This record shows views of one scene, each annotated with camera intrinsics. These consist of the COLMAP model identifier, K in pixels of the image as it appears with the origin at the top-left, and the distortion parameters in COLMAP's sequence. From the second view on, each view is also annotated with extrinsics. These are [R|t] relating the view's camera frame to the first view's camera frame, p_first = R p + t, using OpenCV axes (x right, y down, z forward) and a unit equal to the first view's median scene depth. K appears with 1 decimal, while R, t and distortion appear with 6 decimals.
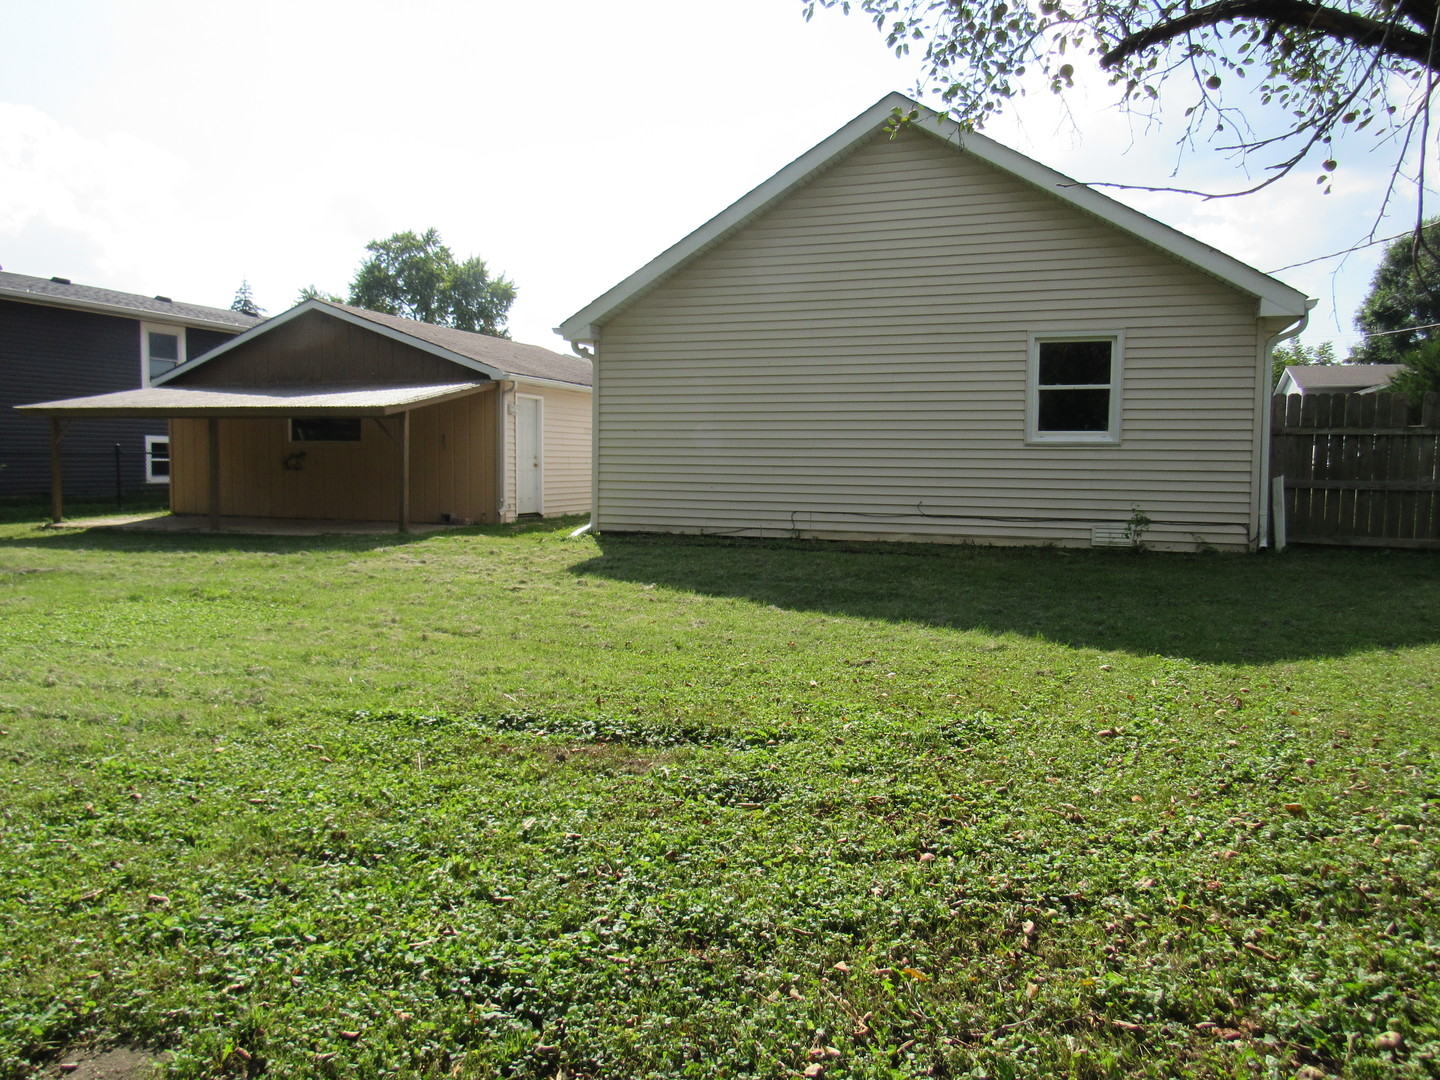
lens RADIAL K [[1023.7, 0, 723.4], [0, 1023.7, 541.8], [0, 0, 1]] dist [-0.034790, 0.009639]
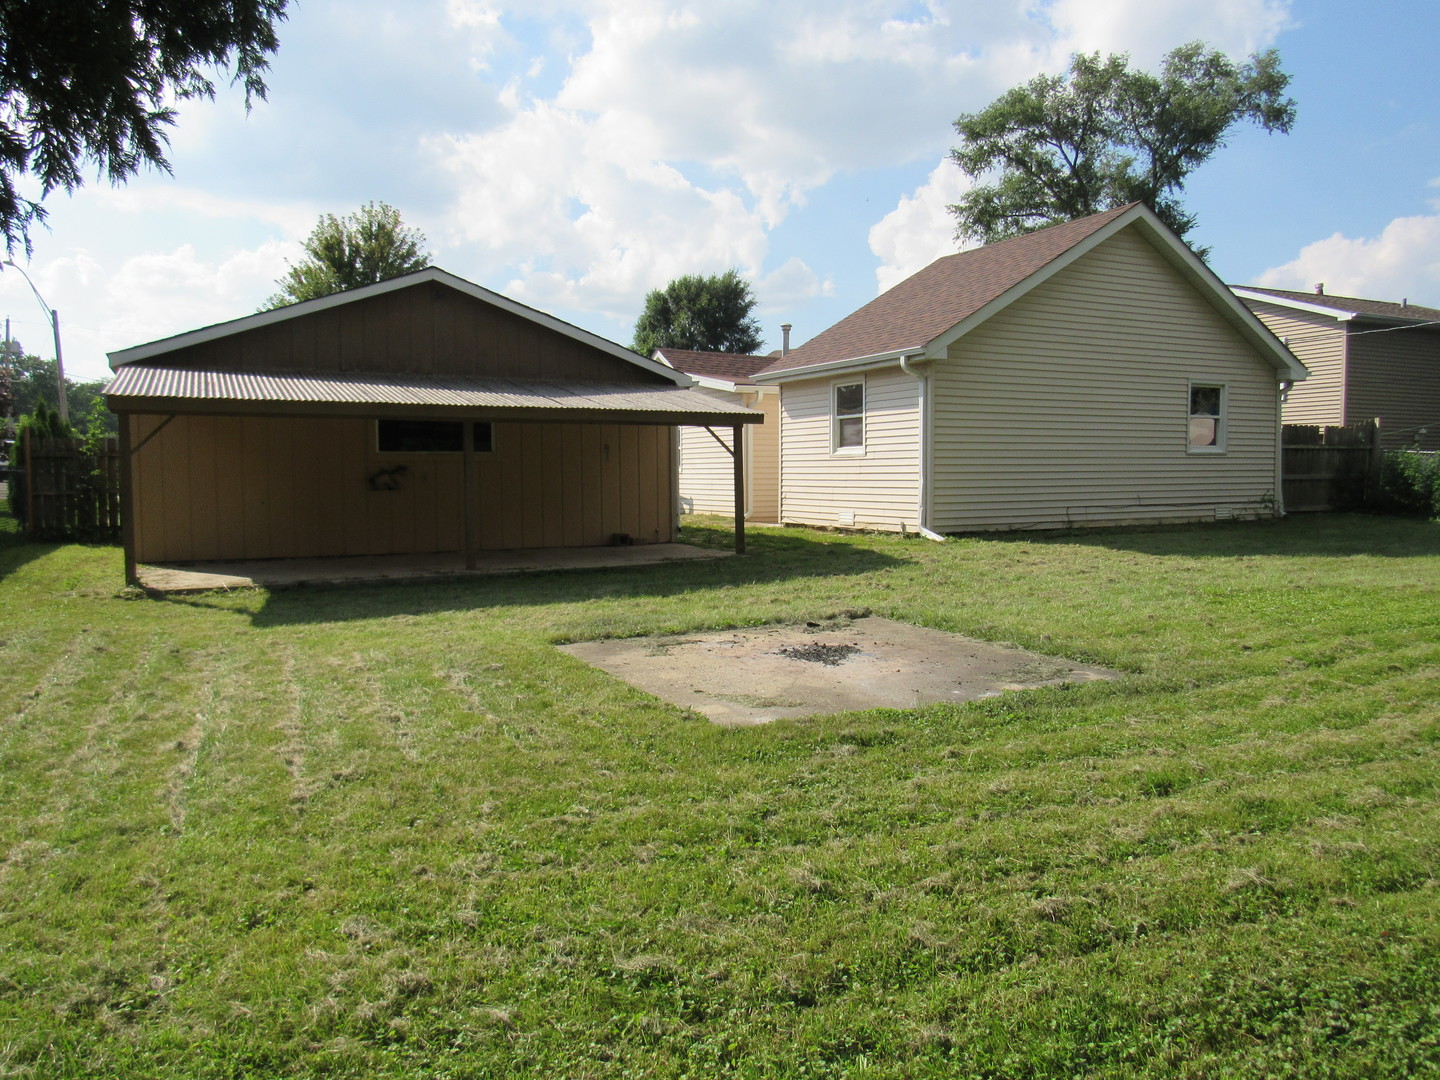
lens RADIAL K [[1023.7, 0, 723.4], [0, 1023.7, 541.8], [0, 0, 1]] dist [-0.034790, 0.009639]
pose [[0.682626, -0.064728, 0.727895, -1.154574], [0.071683, 0.997197, 0.021450, -0.044729], [-0.727243, 0.037535, 0.685353, 0.442889]]
